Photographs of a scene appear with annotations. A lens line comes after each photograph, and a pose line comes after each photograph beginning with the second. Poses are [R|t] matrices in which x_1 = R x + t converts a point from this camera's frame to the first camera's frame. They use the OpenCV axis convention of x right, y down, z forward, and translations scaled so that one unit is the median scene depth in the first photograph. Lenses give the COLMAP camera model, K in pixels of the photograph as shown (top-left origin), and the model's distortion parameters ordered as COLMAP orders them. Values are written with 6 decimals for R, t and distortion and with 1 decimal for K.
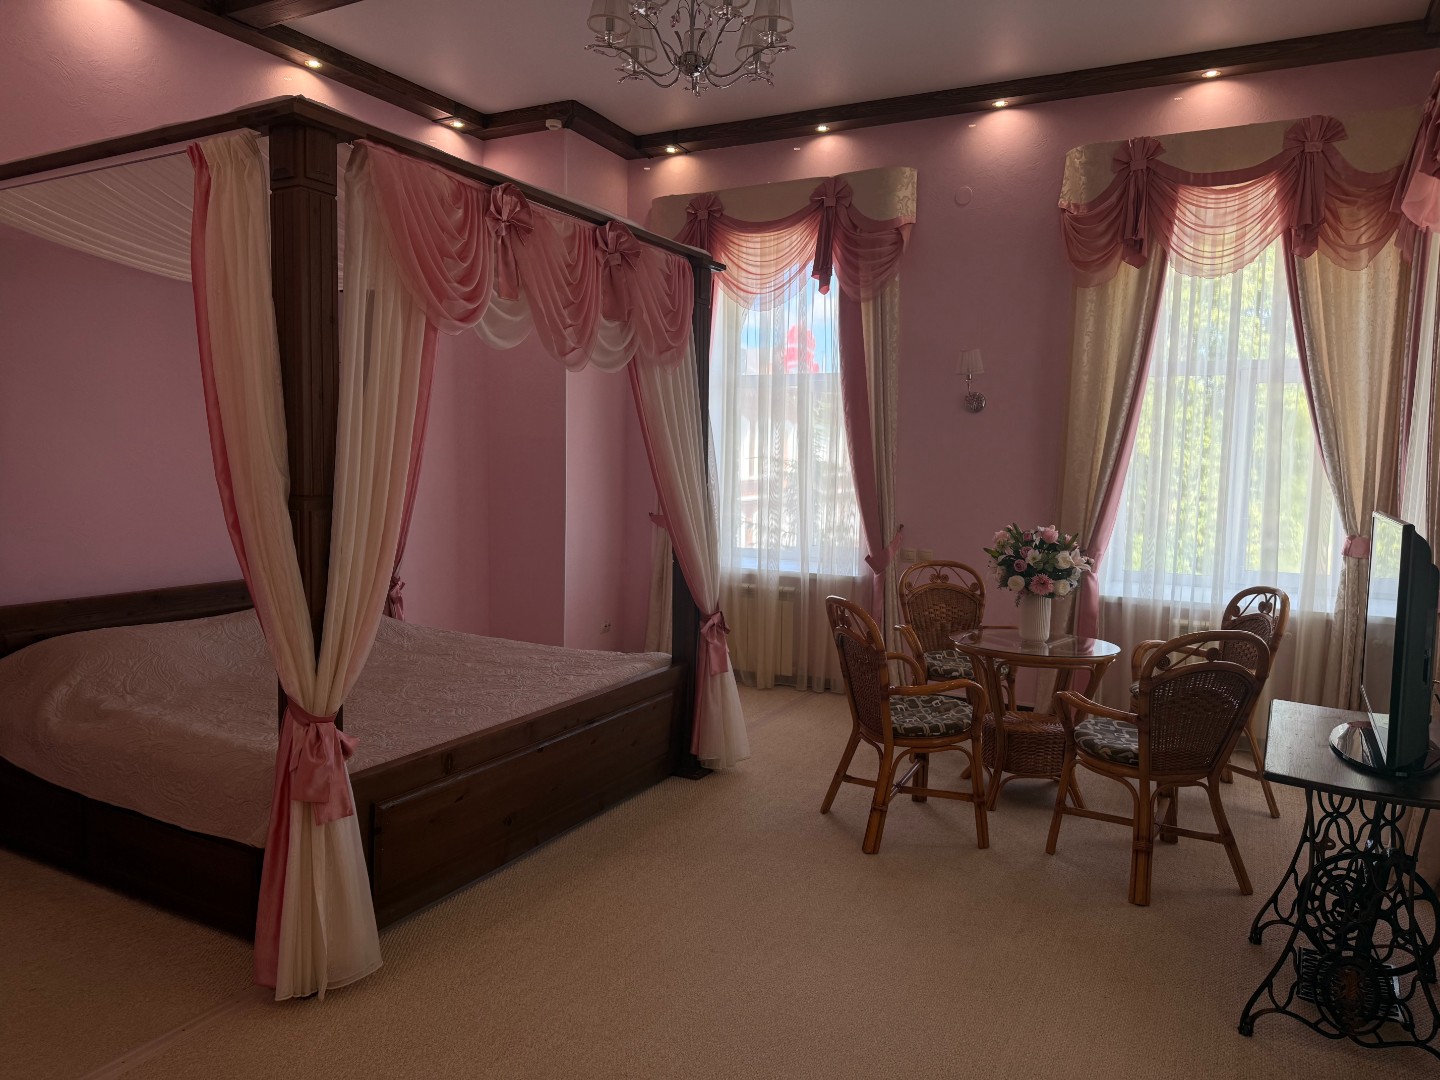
lens RADIAL K [[919.9, 0, 720.0], [0, 919.9, 540.0], [0, 0, 1]] dist [0.077124, -0.170050]
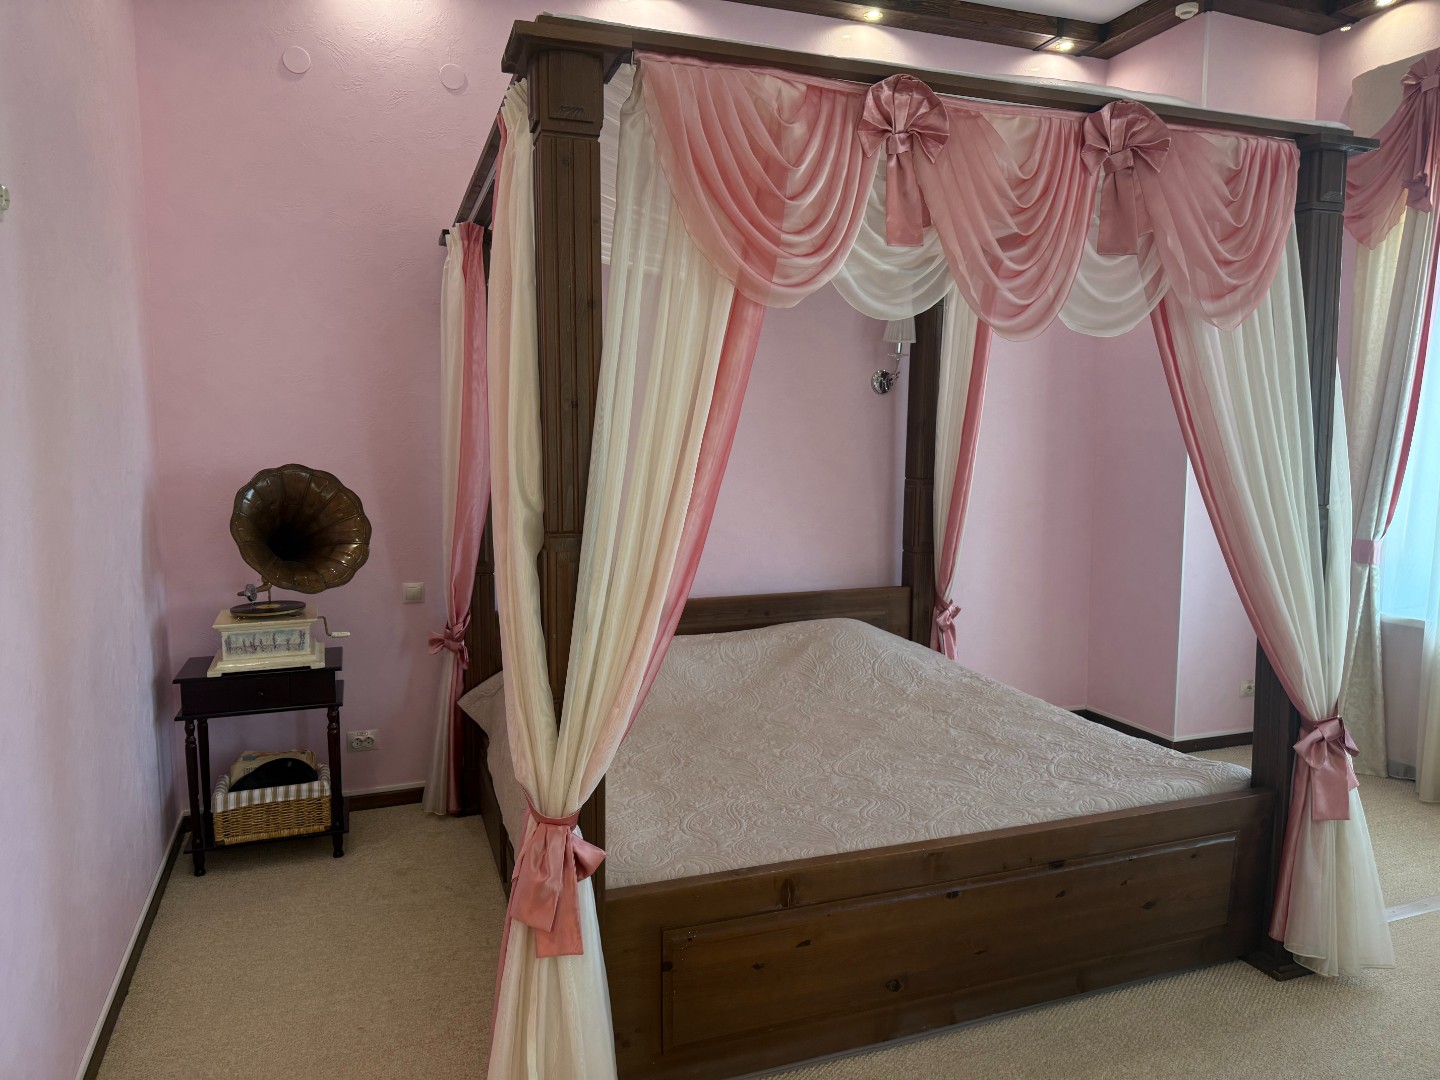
lens RADIAL K [[992.3, 0, 720.0], [0, 992.3, 540.0], [0, 0, 1]] dist [0.007791, -0.018353]
pose [[0.759701, 0.044725, -0.648733, 0.119774], [-0.043524, 0.998892, 0.017897, -0.036237], [0.648815, 0.014640, 0.760805, 0.268035]]
